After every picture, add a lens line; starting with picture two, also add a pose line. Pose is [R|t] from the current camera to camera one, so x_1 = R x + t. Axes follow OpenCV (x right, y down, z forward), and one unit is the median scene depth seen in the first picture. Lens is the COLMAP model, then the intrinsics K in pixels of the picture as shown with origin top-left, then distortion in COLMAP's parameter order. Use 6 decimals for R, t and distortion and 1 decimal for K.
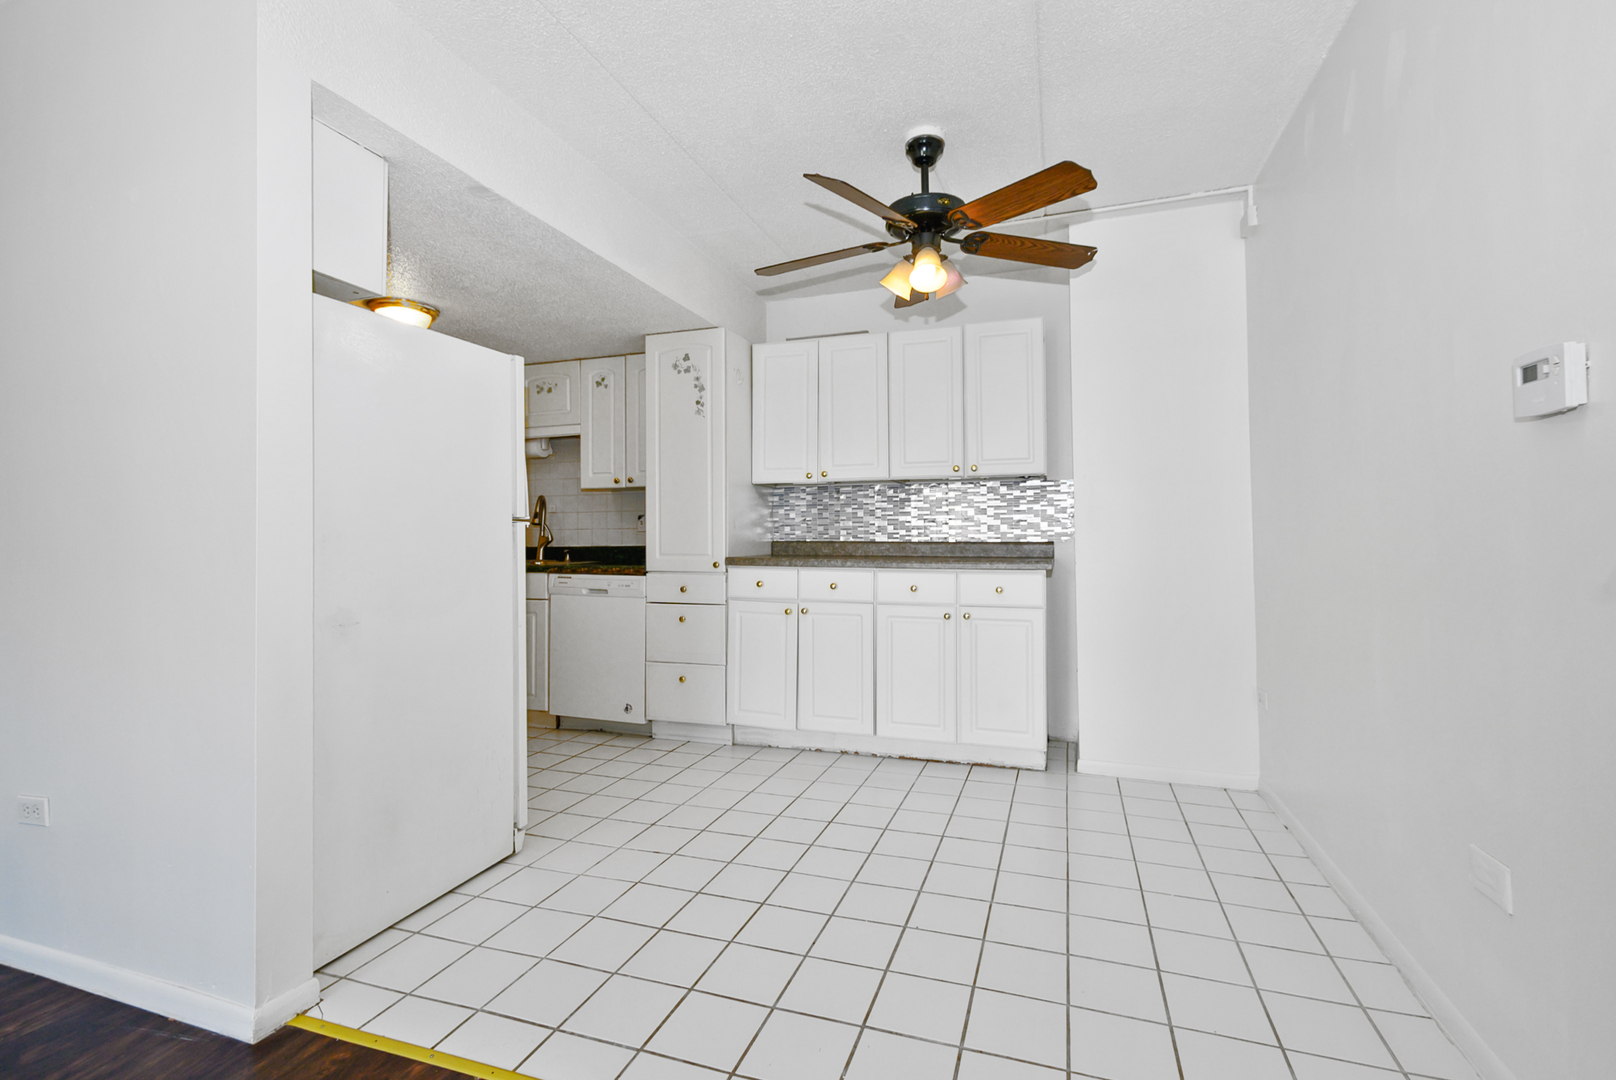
lens RADIAL K [[718.2, 0, 823.5], [0, 718.2, 543.1], [0, 0, 1]] dist [0.009945, 0.000804]
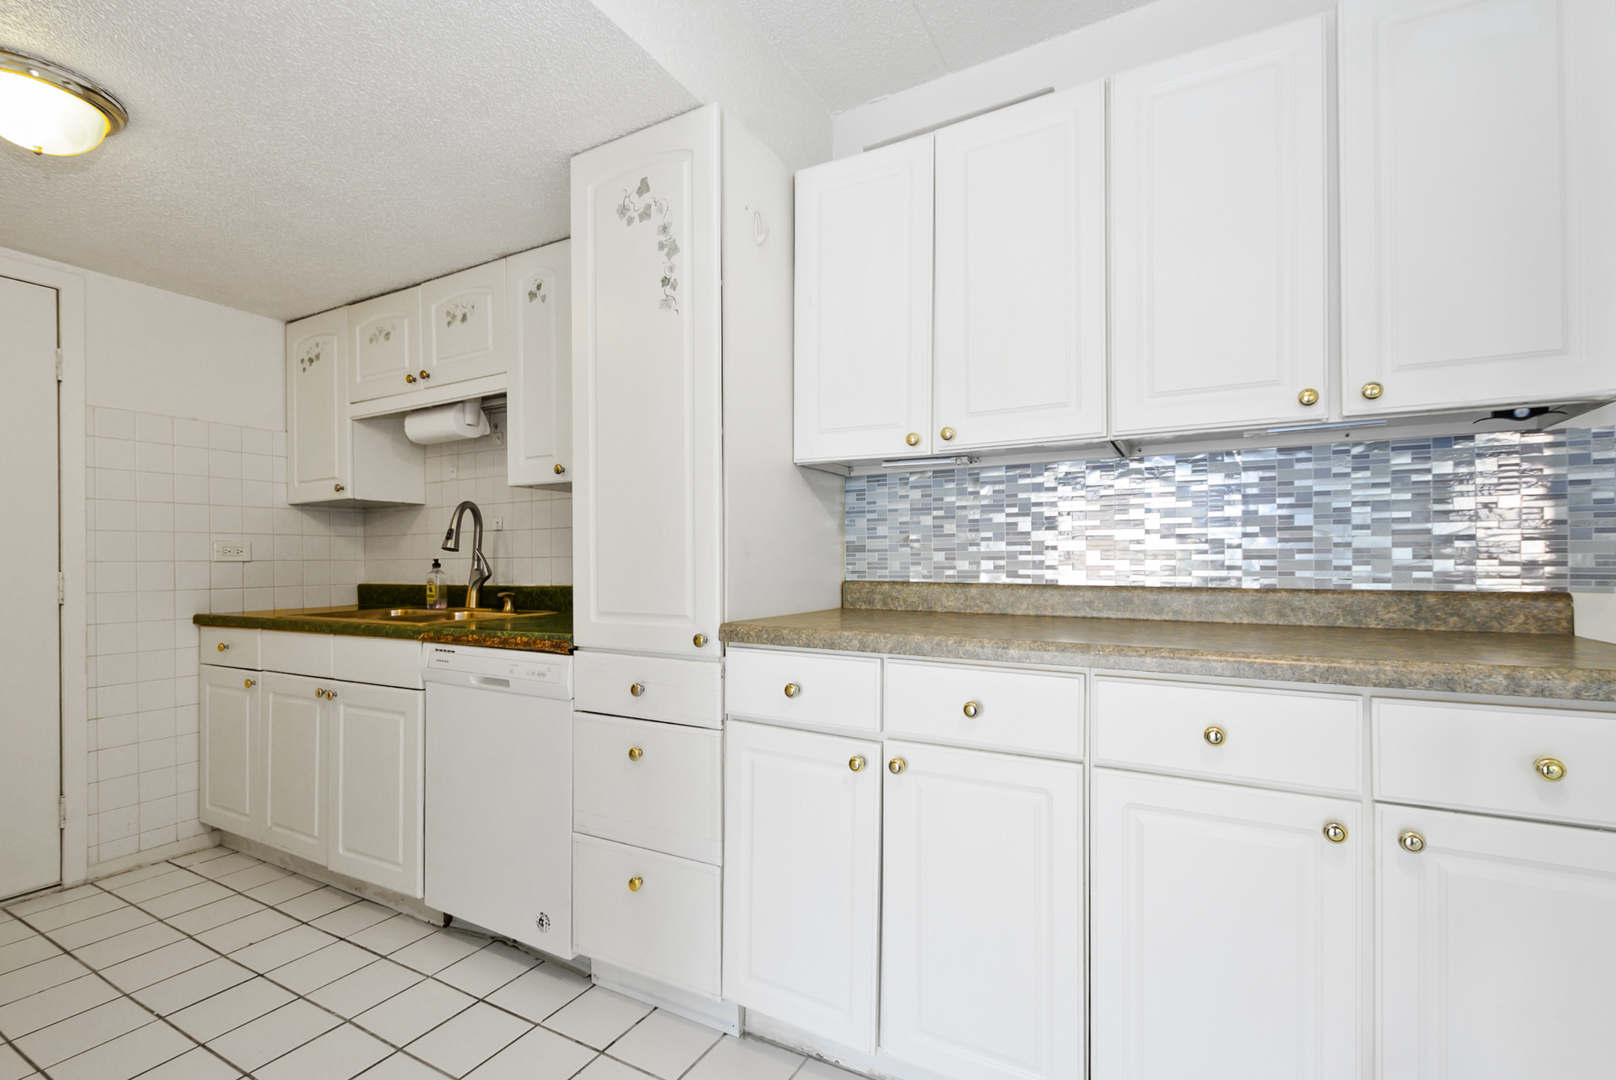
lens RADIAL K [[718.2, 0, 819.9], [0, 718.2, 561.7], [0, 0, 1]] dist [0.009945, 0.000804]
pose [[0.985204, -0.000104, -0.171386, -0.000274], [-0.001077, 0.999976, -0.006794, -0.014603], [0.171383, 0.006878, 0.985181, 0.543751]]
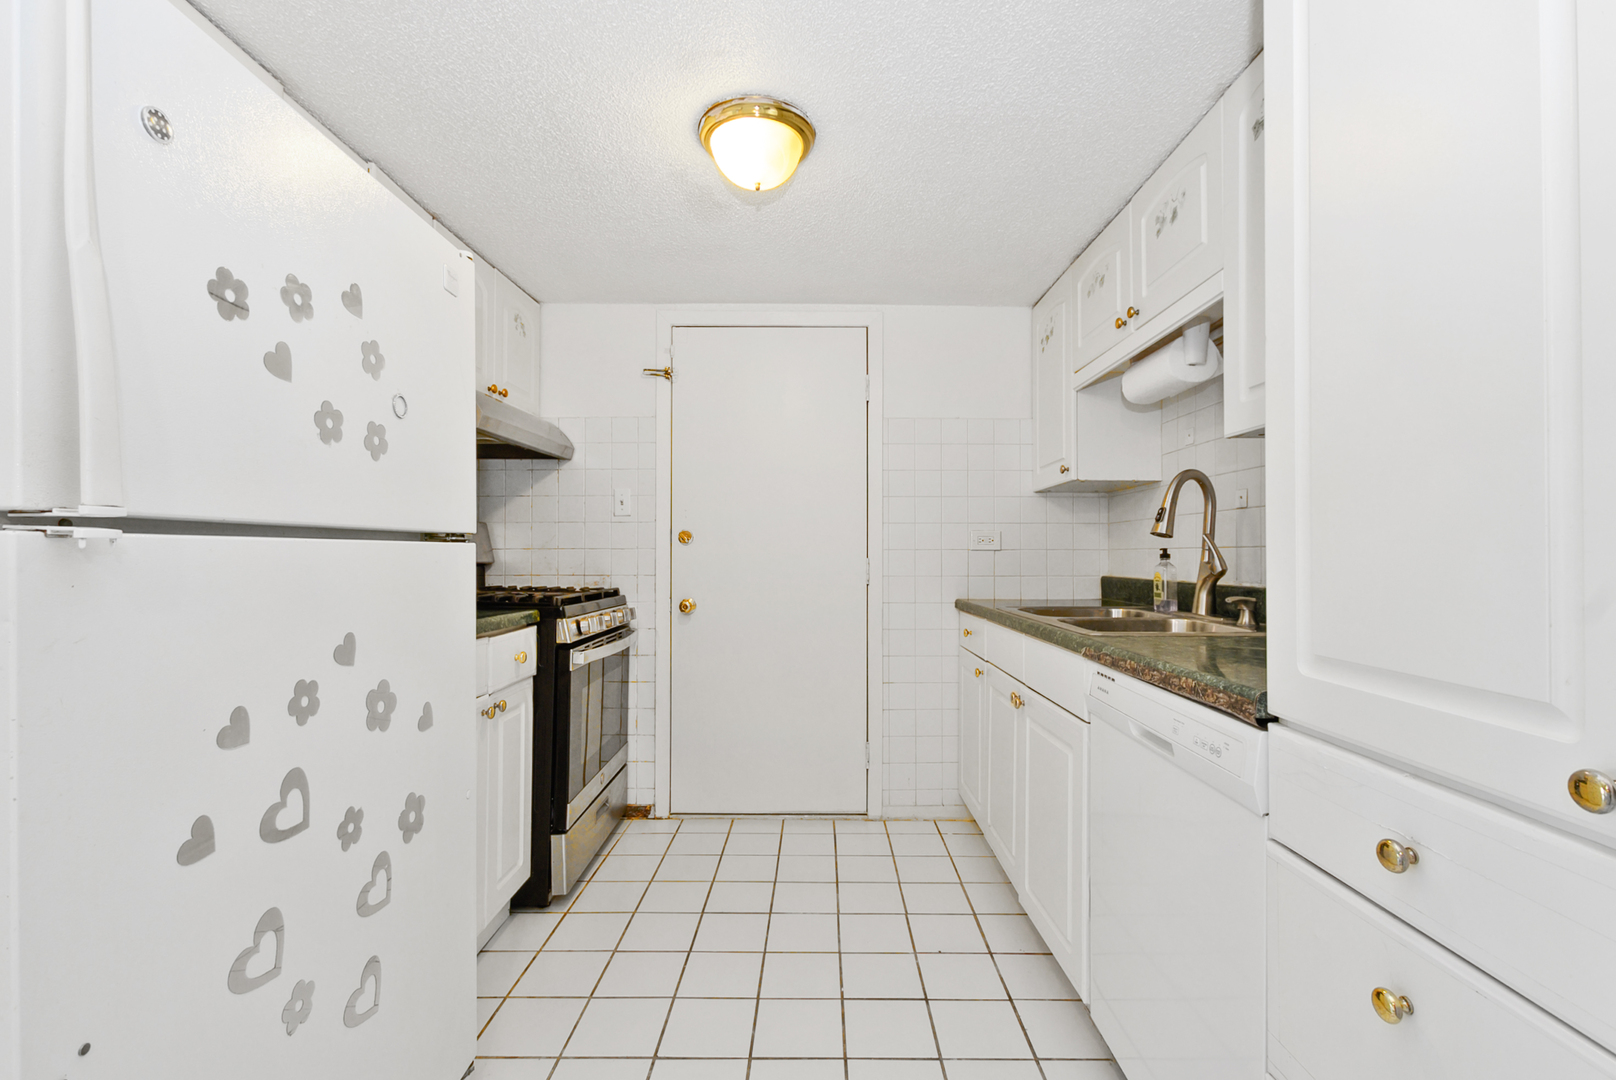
lens RADIAL K [[718.2, 0, 805.2], [0, 718.2, 544.8], [0, 0, 1]] dist [0.009945, 0.000804]
pose [[0.311058, -0.003799, -0.950383, -0.055296], [-0.013442, 0.999874, -0.008396, -0.015850], [0.950296, 0.015387, 0.310968, 0.756095]]
